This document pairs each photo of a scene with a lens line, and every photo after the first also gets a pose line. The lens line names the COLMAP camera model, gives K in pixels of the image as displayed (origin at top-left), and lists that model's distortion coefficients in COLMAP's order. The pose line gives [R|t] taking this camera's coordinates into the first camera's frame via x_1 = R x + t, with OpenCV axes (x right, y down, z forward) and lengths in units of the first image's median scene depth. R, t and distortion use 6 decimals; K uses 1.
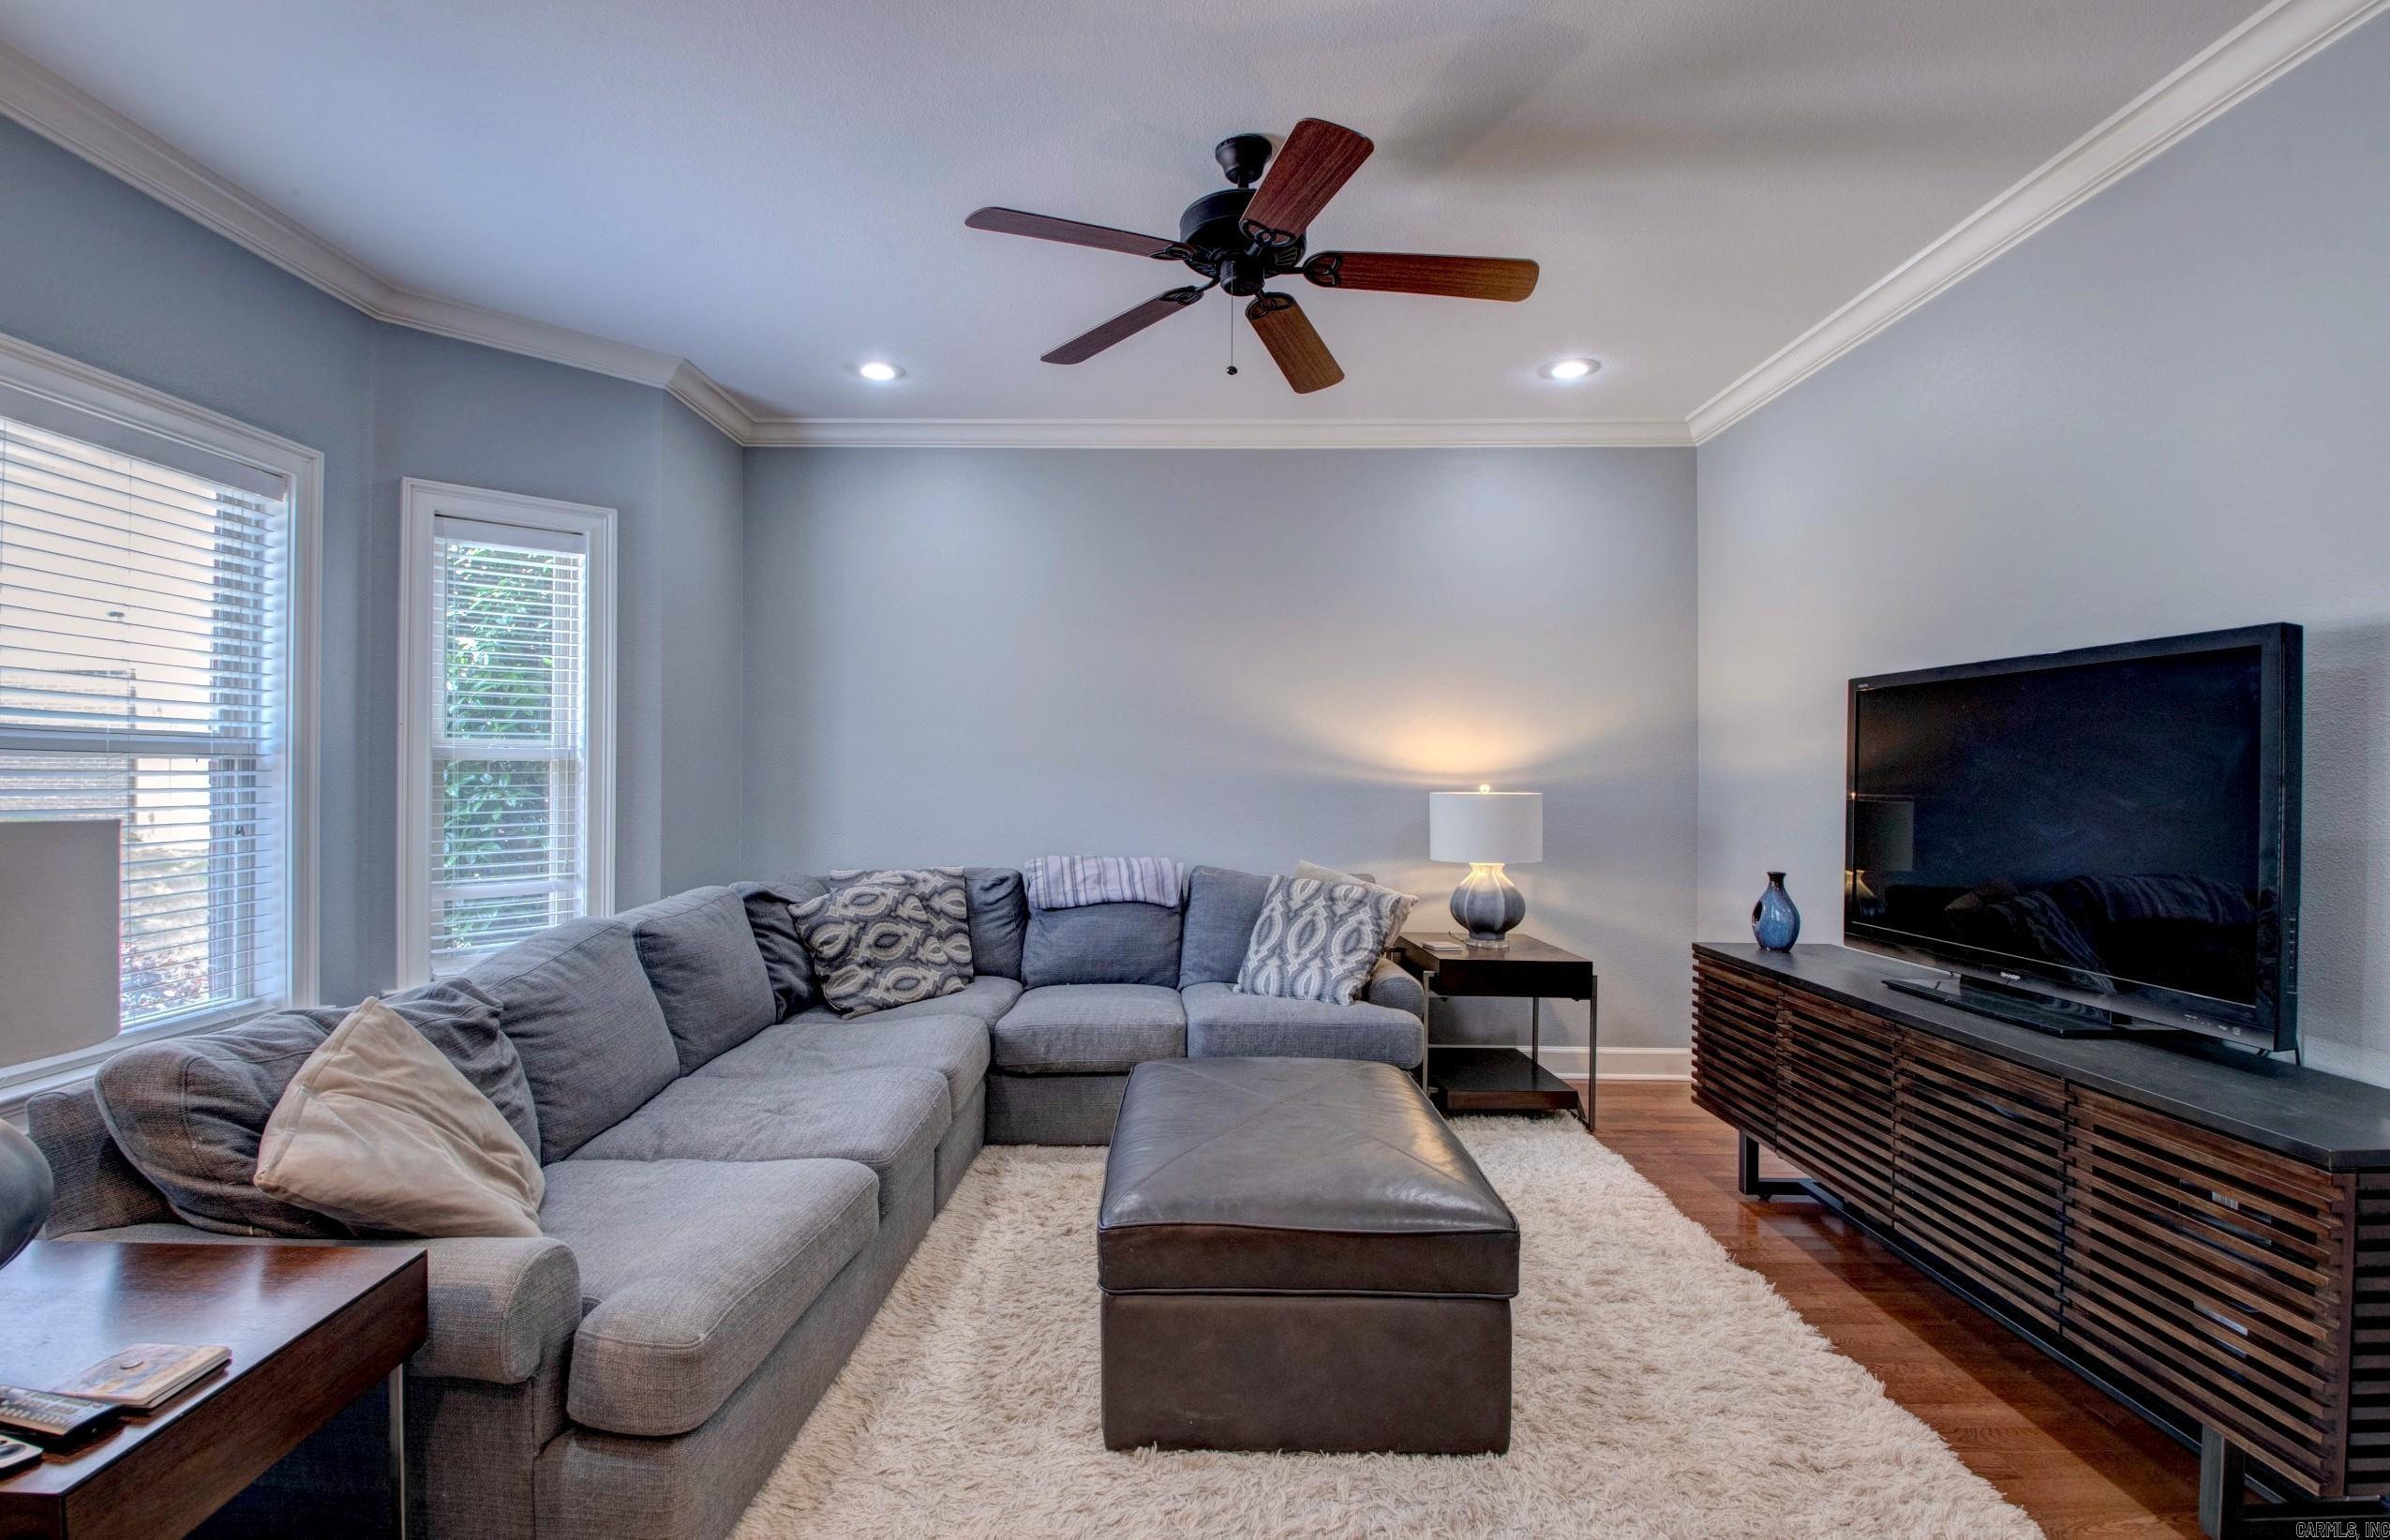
lens RADIAL K [[1133.2, 0, 1213.2], [0, 1133.2, 763.4], [0, 0, 1]] dist [0.034502, -0.042747]
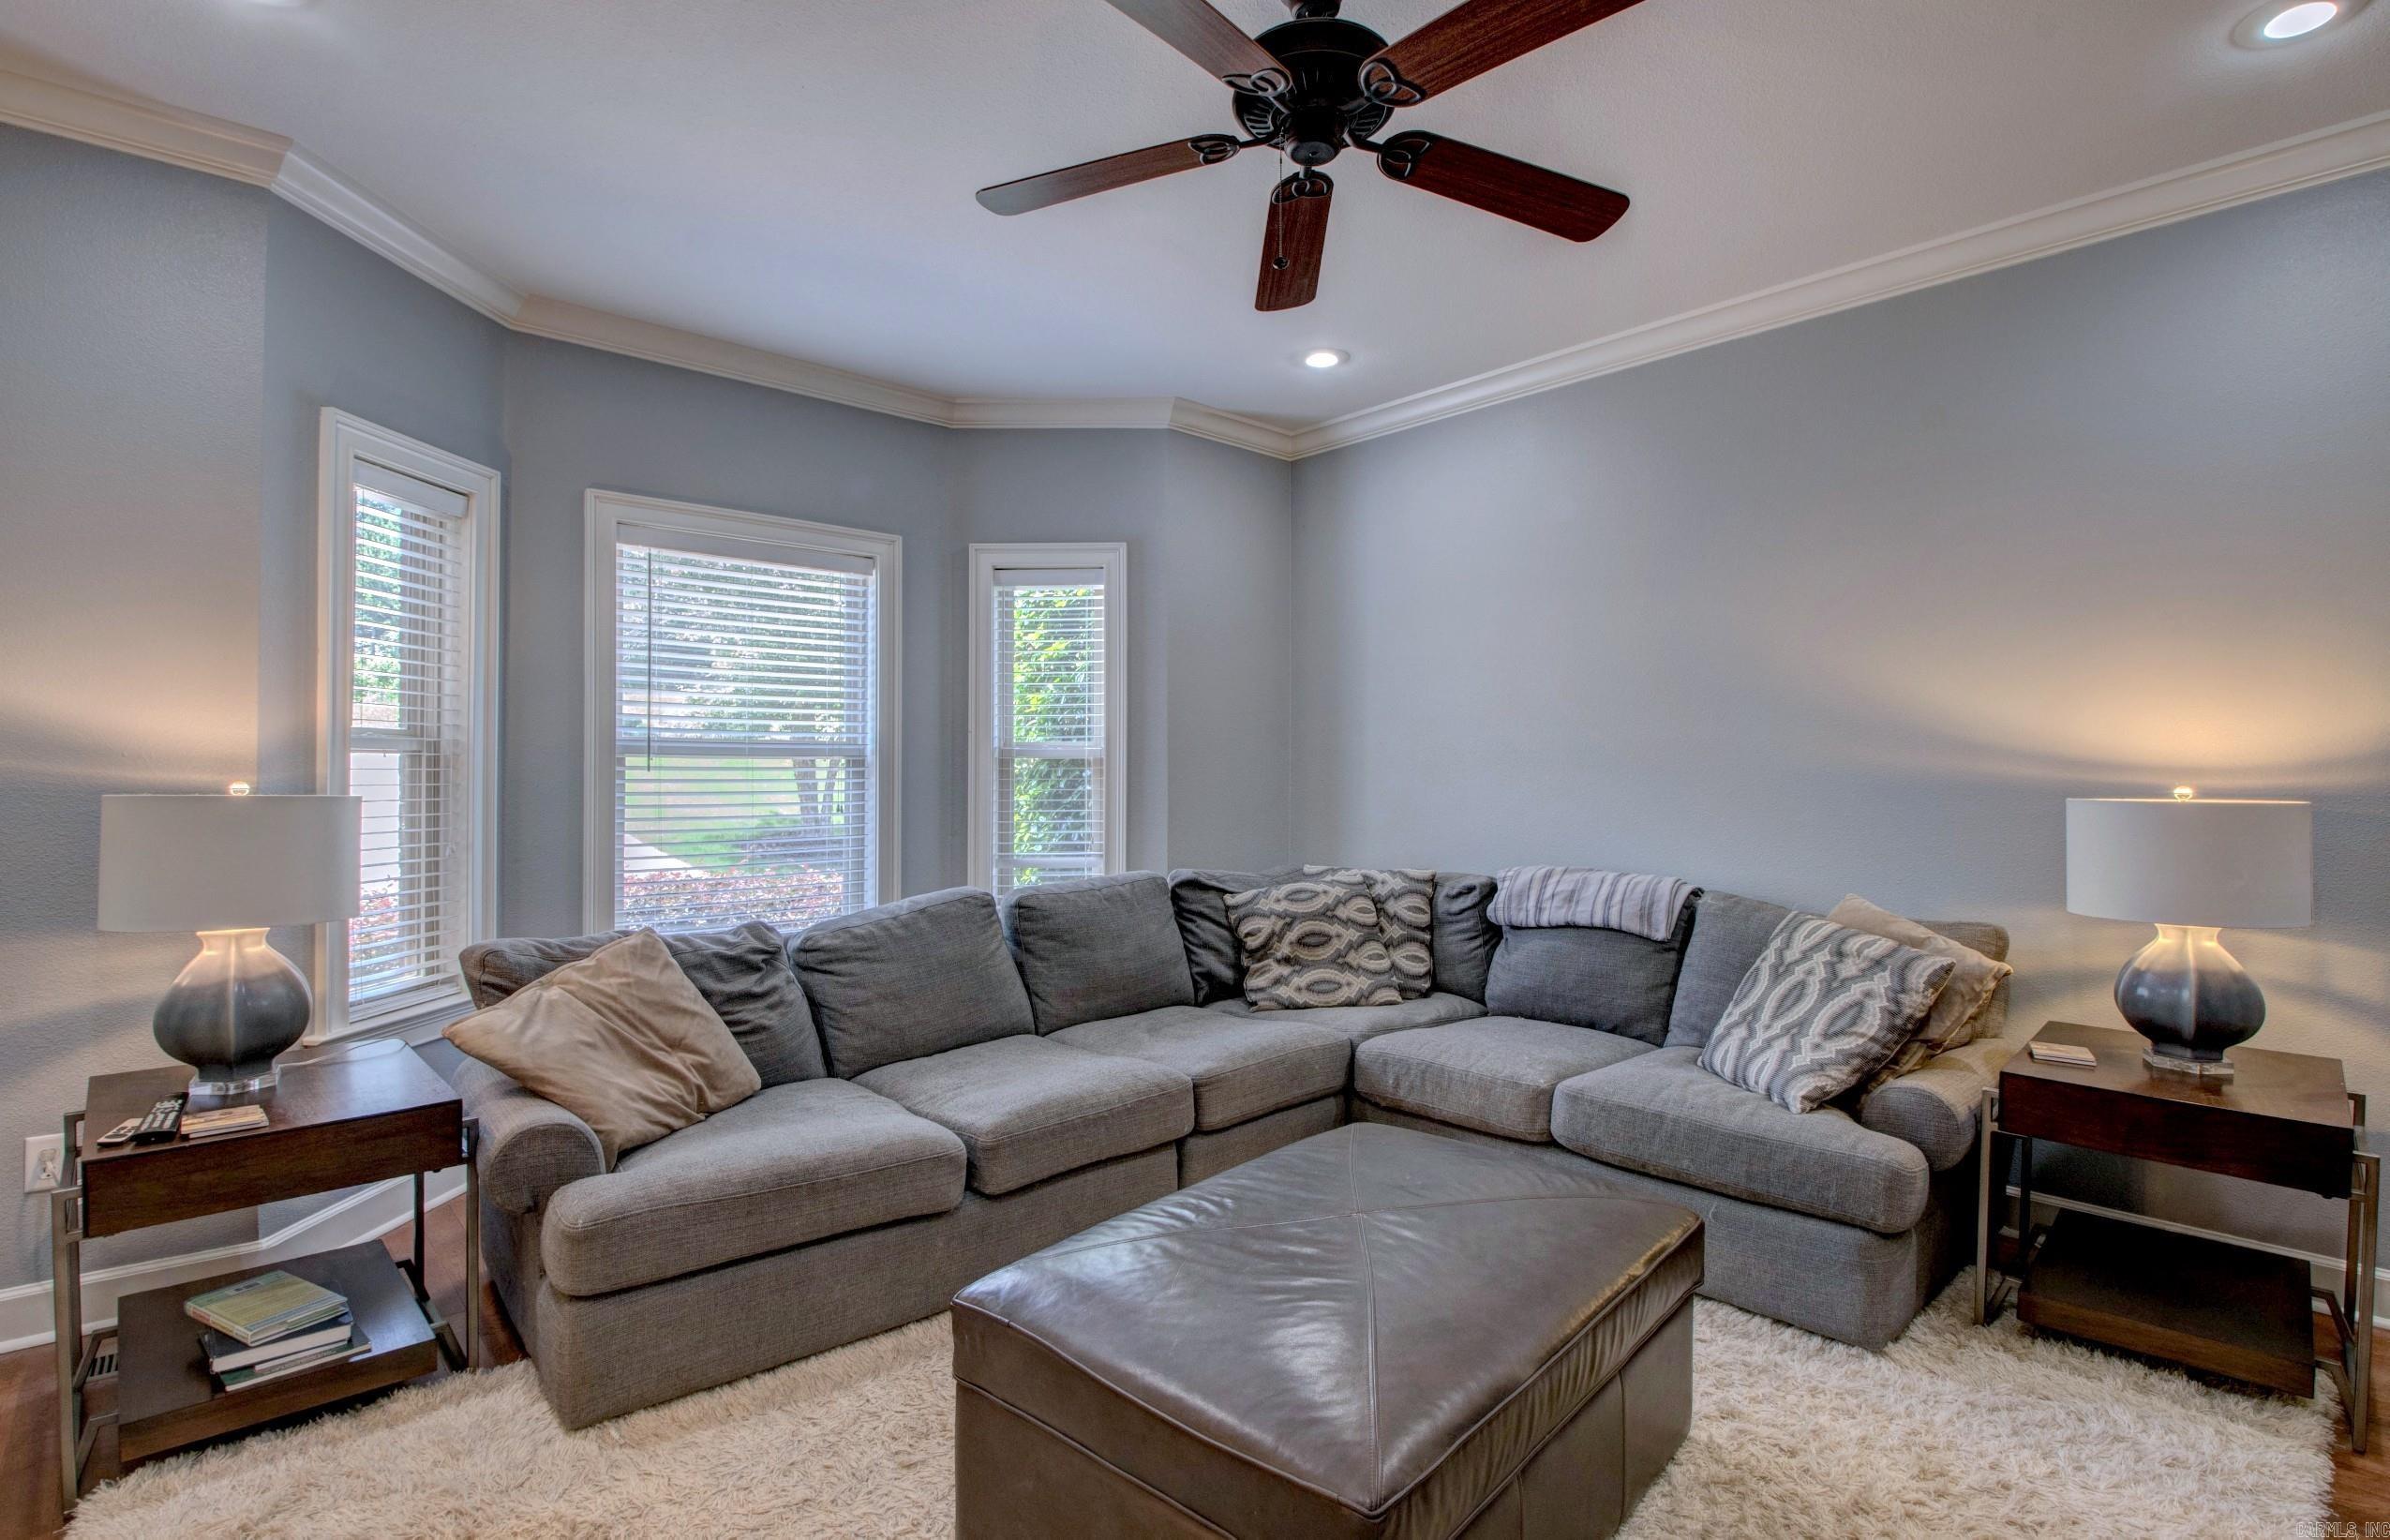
lens RADIAL K [[1133.2, 0, 1213.2], [0, 1133.2, 763.4], [0, 0, 1]] dist [0.034502, -0.042747]
pose [[0.664005, -0.005976, -0.747704, 0.380930], [0.007494, 0.999971, -0.001337, 0.004795], [0.747690, -0.004716, 0.664031, 0.284599]]
